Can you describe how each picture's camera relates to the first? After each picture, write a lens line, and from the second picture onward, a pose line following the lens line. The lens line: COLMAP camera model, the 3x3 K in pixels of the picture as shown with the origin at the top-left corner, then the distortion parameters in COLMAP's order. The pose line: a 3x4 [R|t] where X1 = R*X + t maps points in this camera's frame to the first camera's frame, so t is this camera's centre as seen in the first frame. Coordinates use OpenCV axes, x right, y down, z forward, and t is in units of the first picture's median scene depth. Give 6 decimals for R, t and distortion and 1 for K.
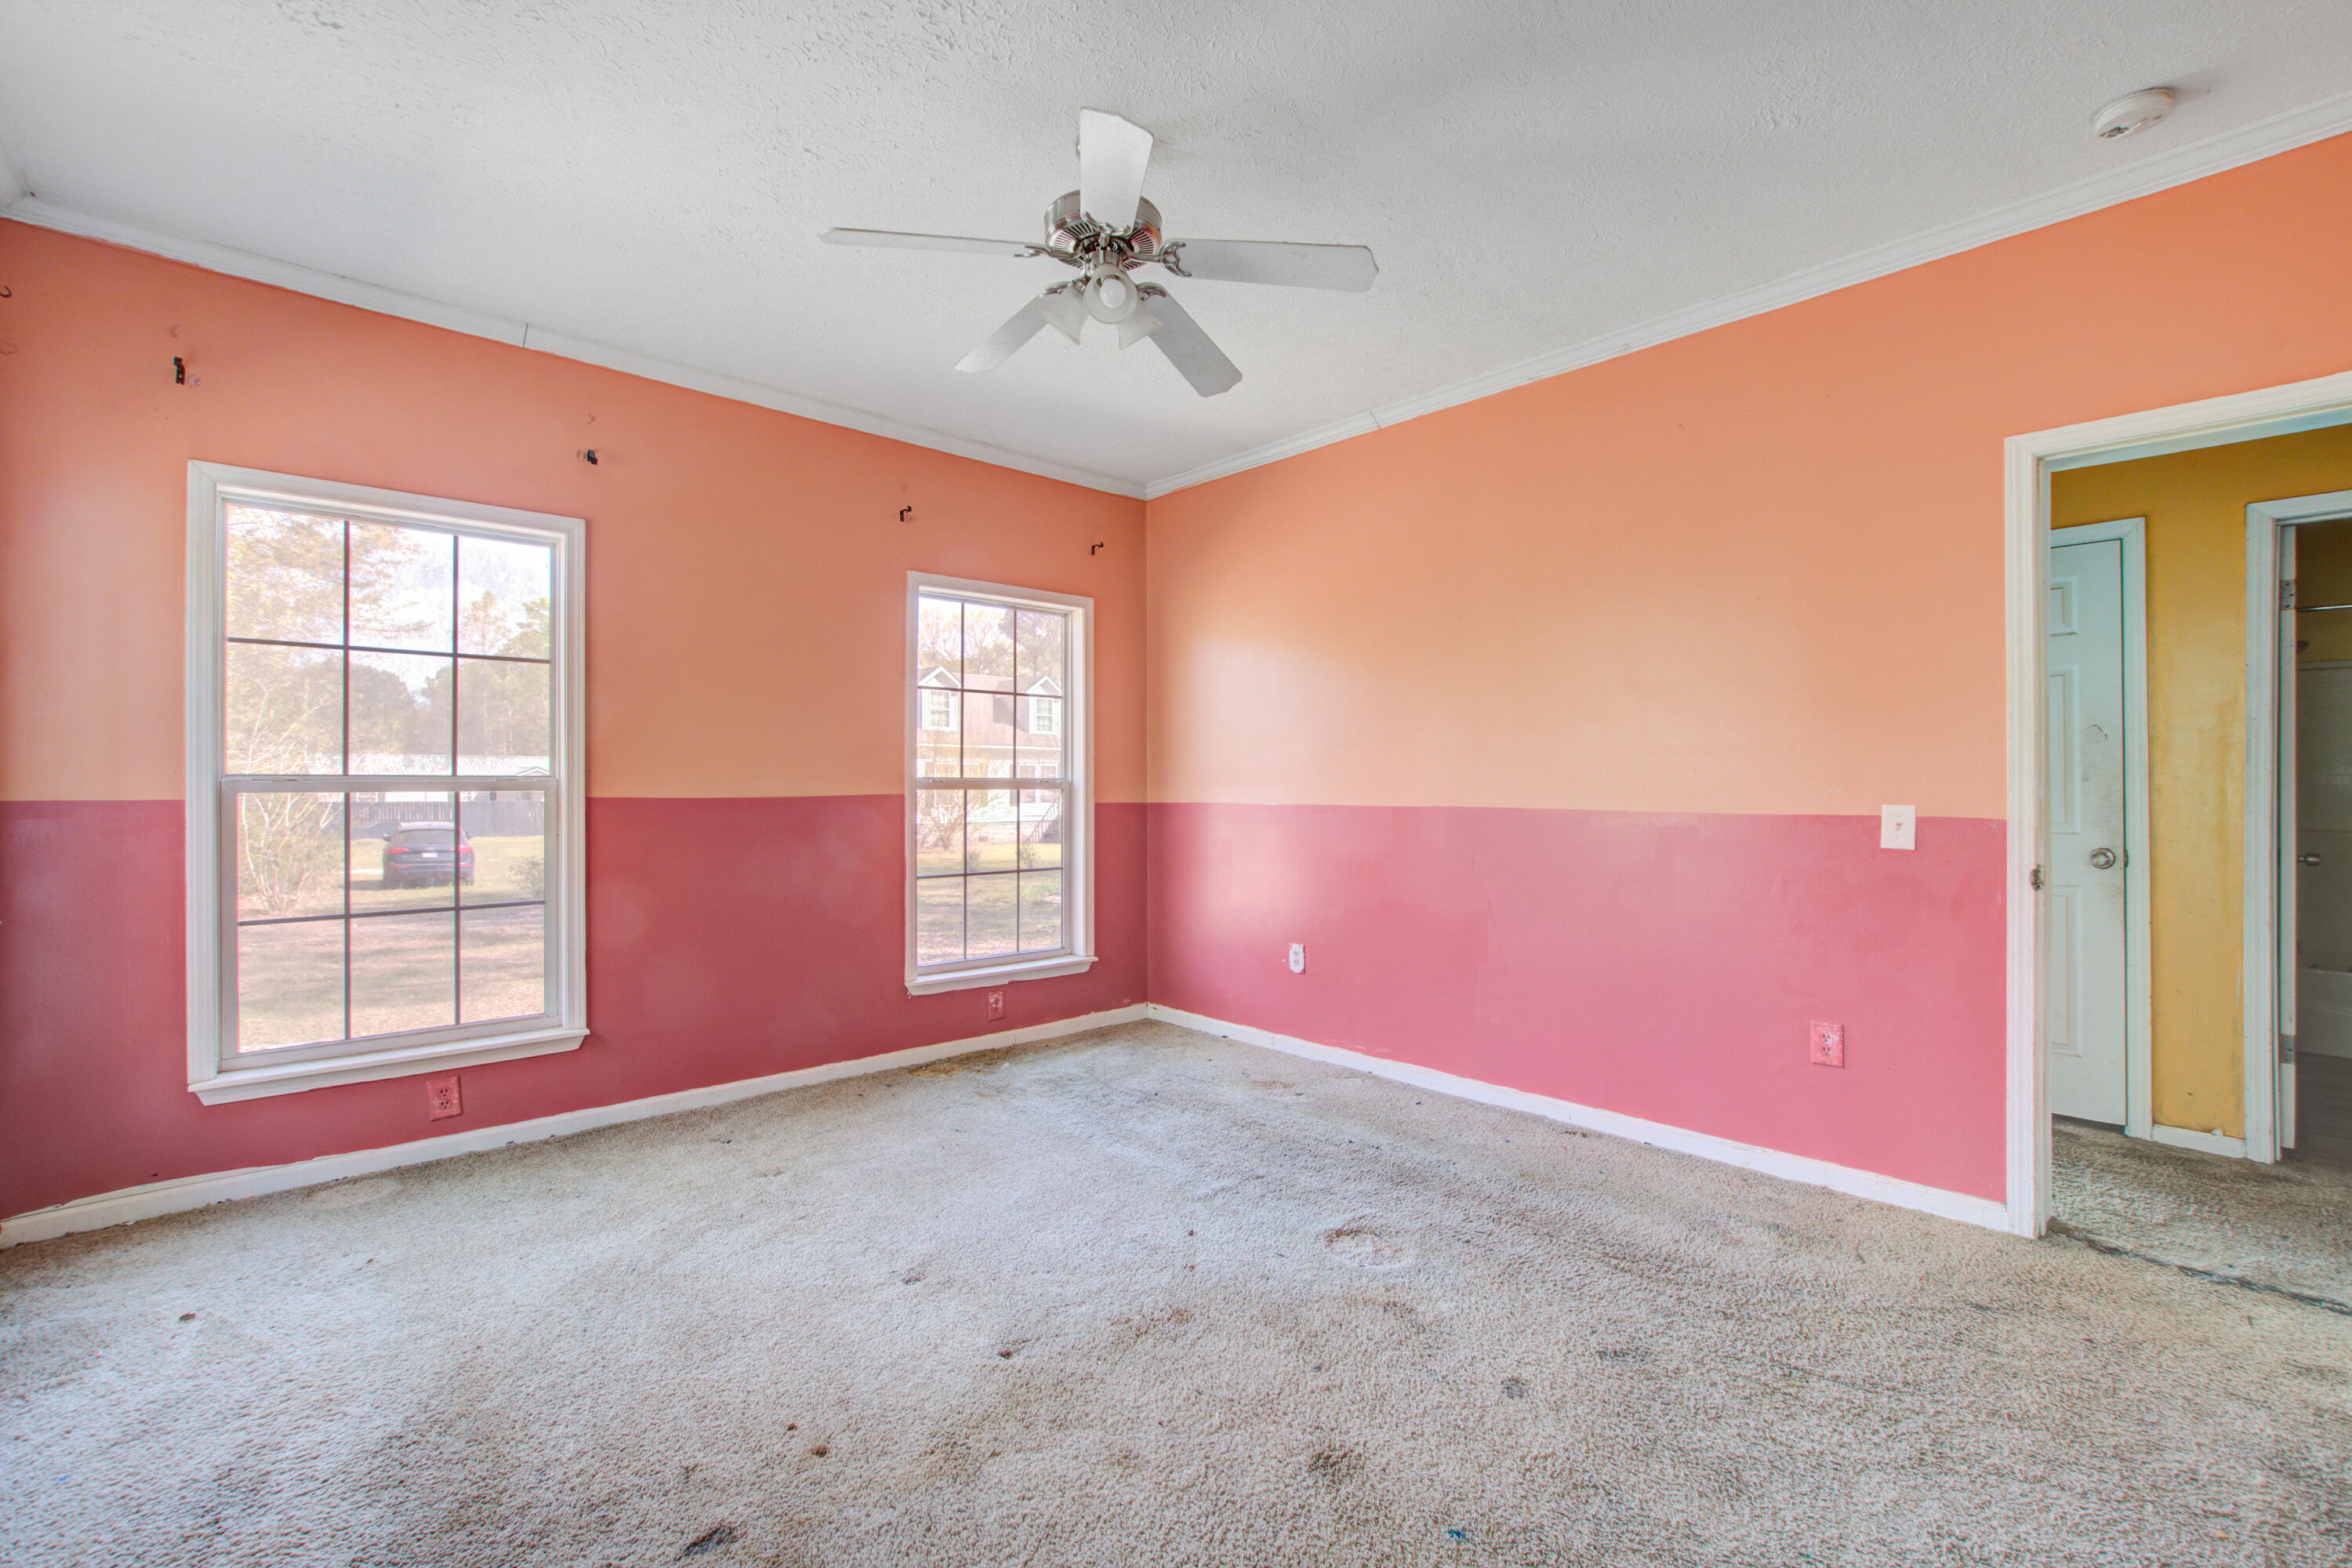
lens RADIAL K [[1024.6, 0, 1205.3], [0, 1024.6, 789.7], [0, 0, 1]] dist [-0.021162, -0.000209]
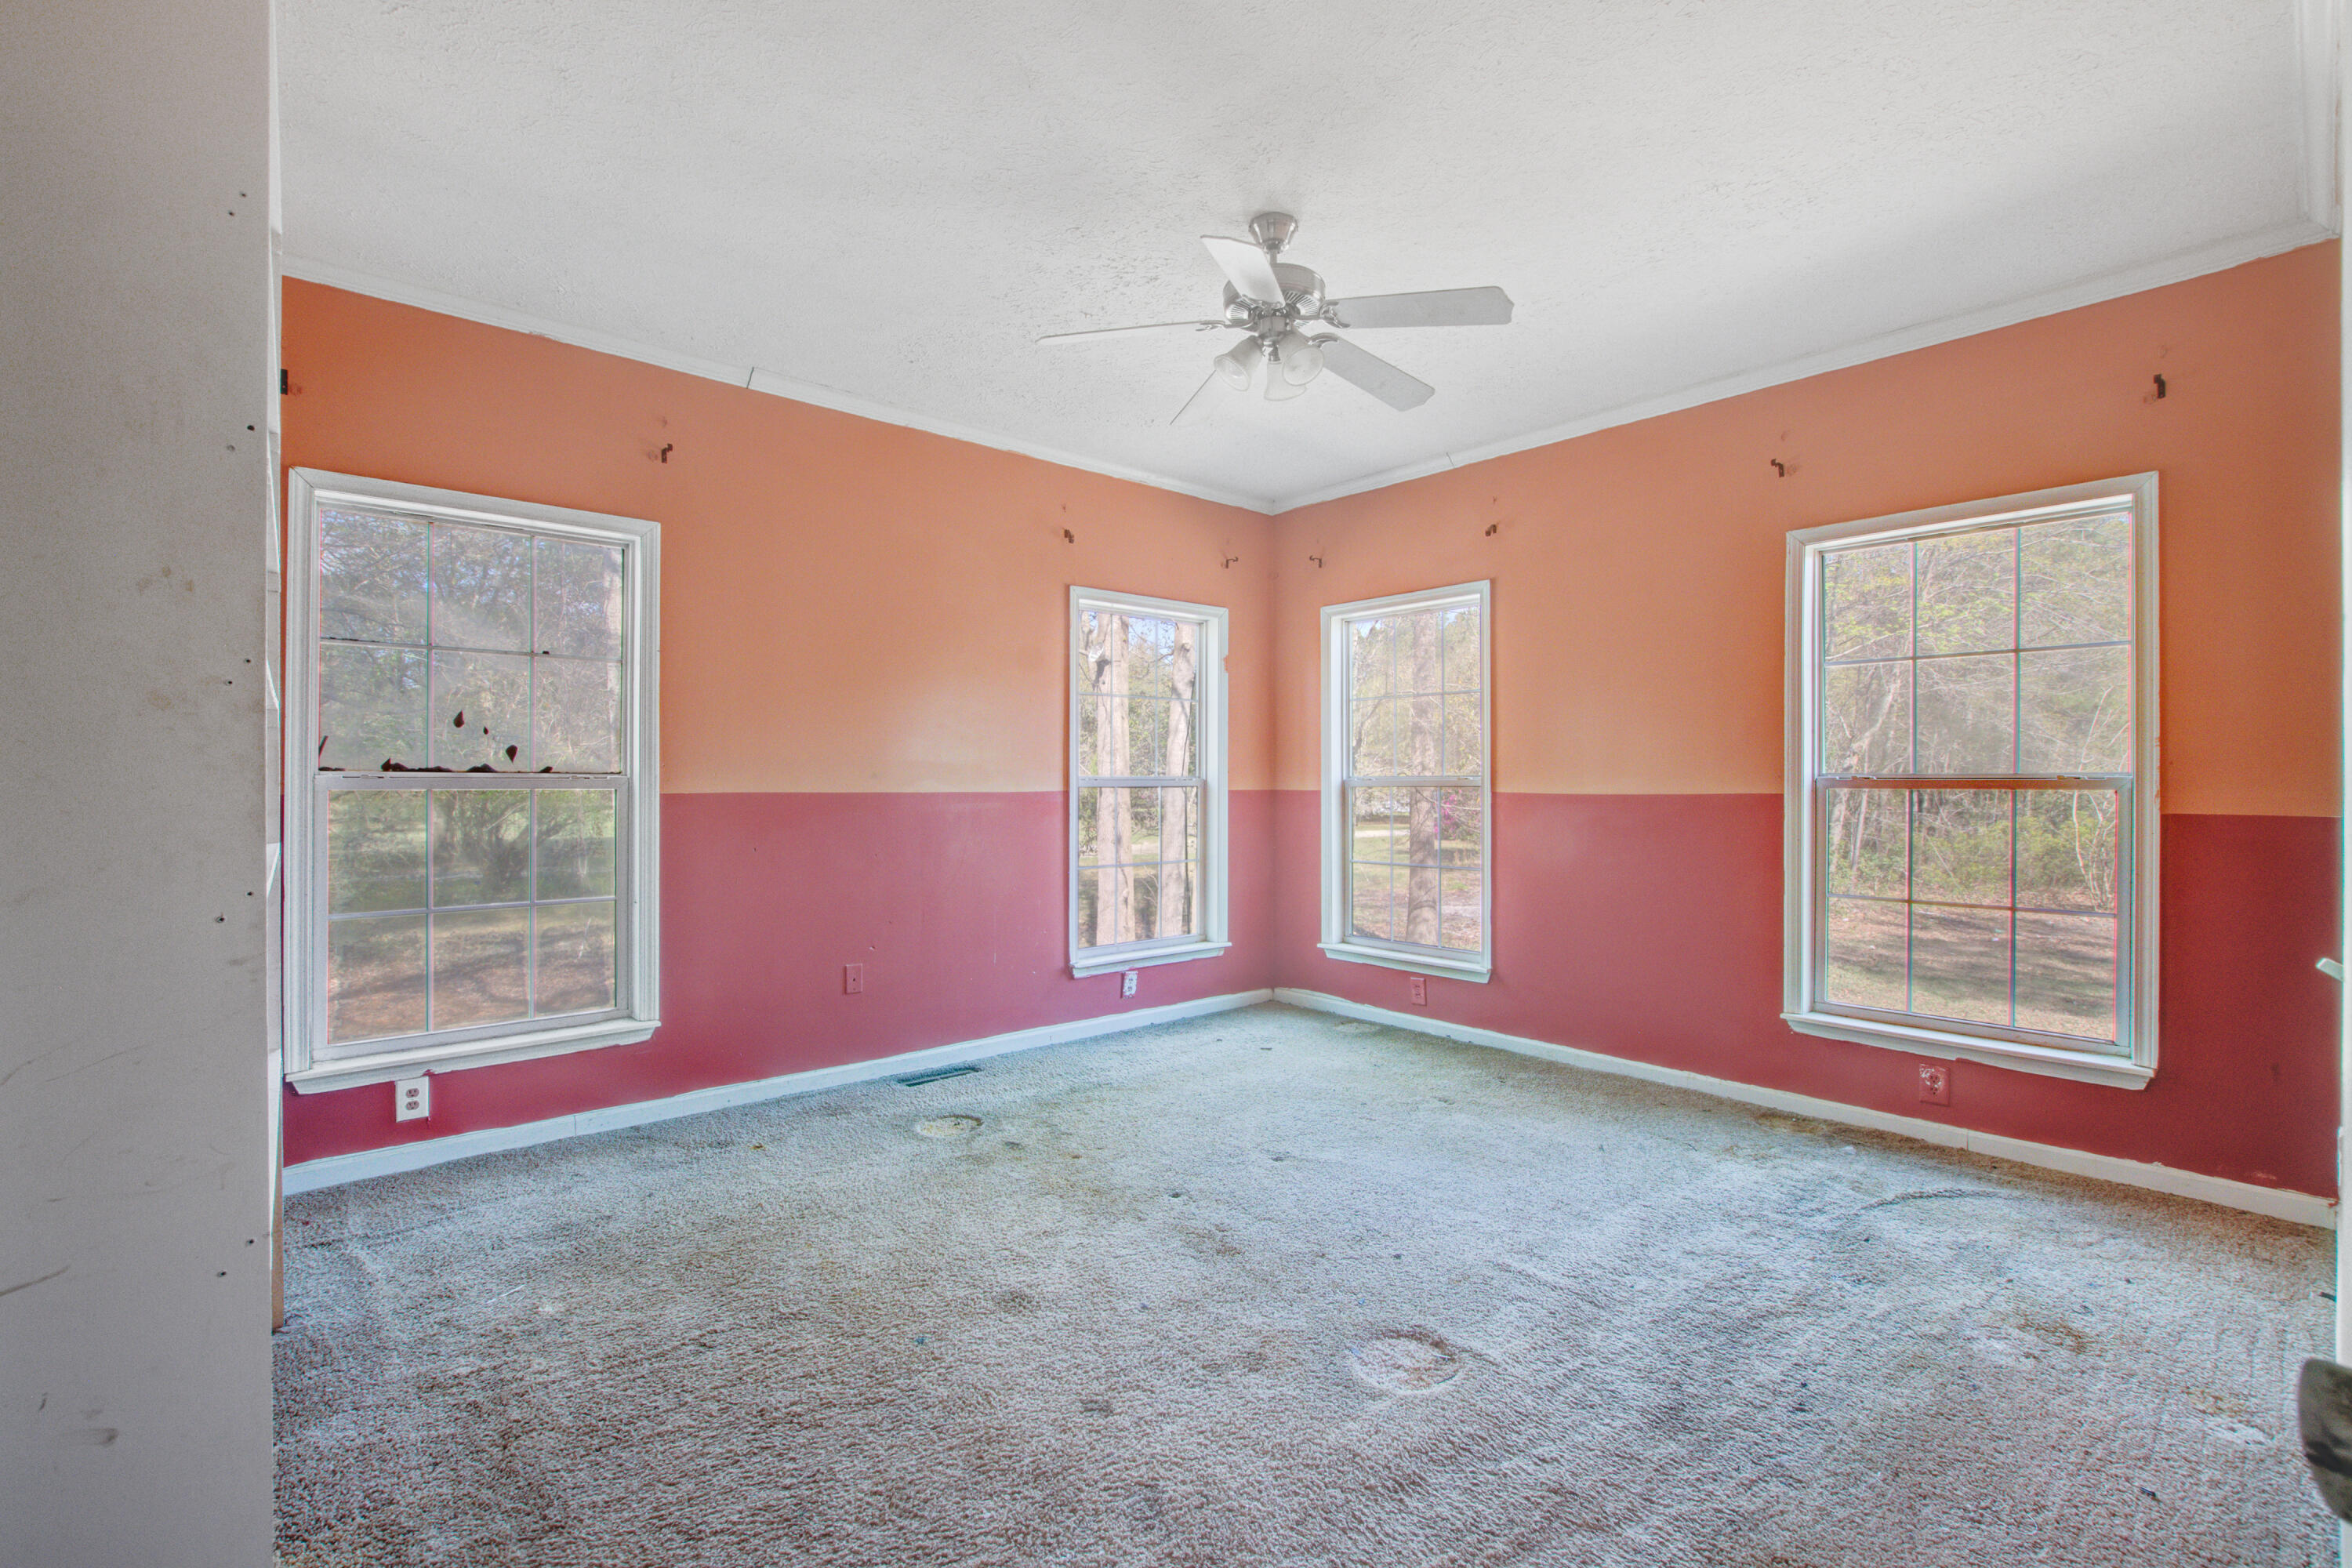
lens RADIAL K [[1056.7, 0, 1176.0], [0, 1056.7, 784.0], [0, 0, 1]] dist [-0.023940, 0.000312]
pose [[-0.061302, -0.004782, -0.998108, 0.717719], [-0.011427, 0.999926, -0.004089, 0.008190], [0.998054, 0.011155, -0.061352, 0.638899]]
